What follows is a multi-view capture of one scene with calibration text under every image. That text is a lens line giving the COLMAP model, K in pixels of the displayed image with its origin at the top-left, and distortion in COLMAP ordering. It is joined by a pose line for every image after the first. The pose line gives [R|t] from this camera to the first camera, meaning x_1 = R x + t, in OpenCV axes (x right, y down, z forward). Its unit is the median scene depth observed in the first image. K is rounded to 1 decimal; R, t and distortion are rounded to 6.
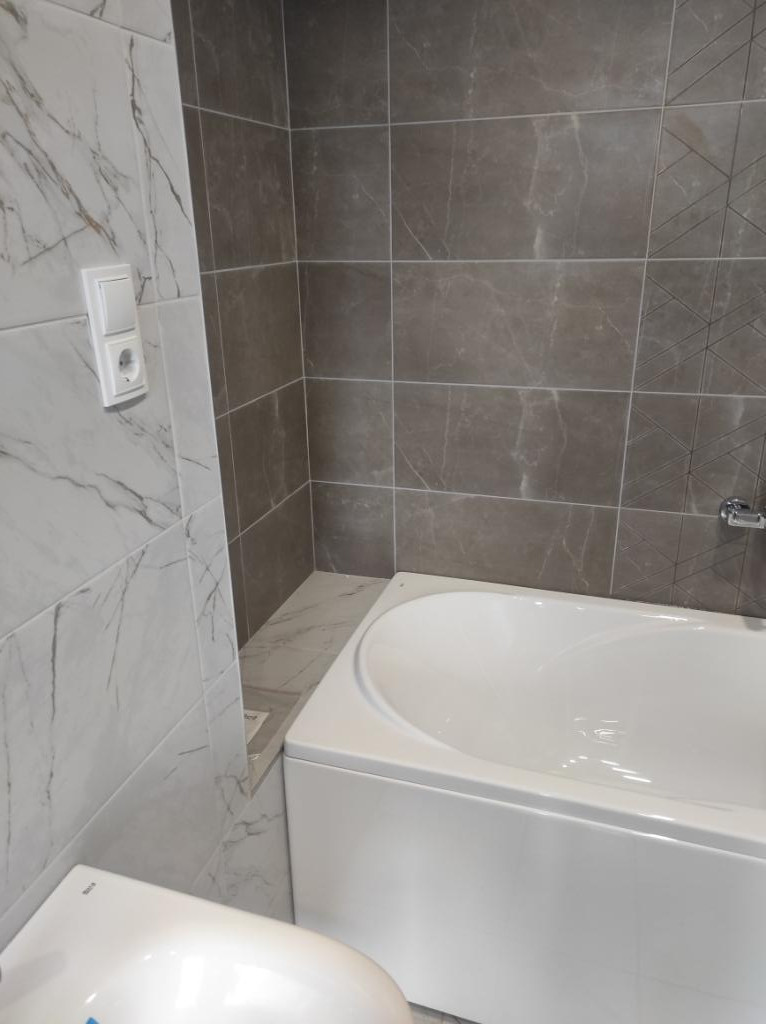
lens RADIAL K [[750.5, 0, 384.7], [0, 750.5, 508.9], [0, 0, 1]] dist [0.065280, -0.055210]
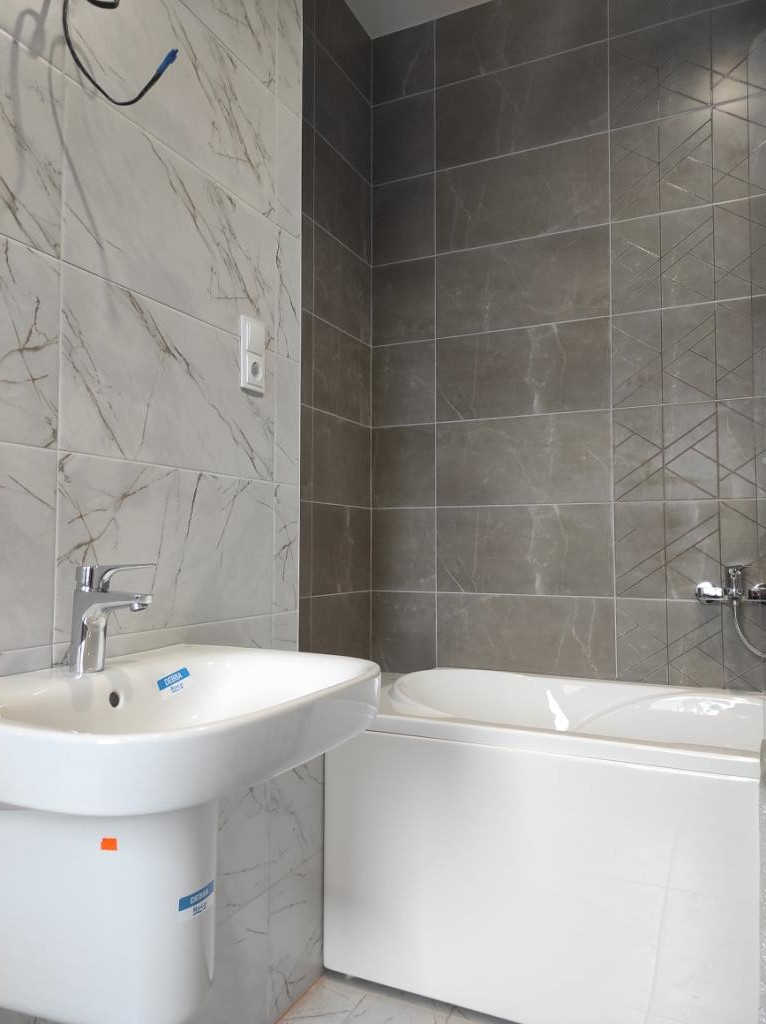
lens RADIAL K [[750.5, 0, 384.7], [0, 750.5, 508.9], [0, 0, 1]] dist [0.065280, -0.055210]
pose [[0.991323, 0.010021, -0.131068, 0.111062], [-0.063203, 0.910608, -0.408410, 0.445772], [0.115258, 0.413150, 0.903340, -0.247274]]
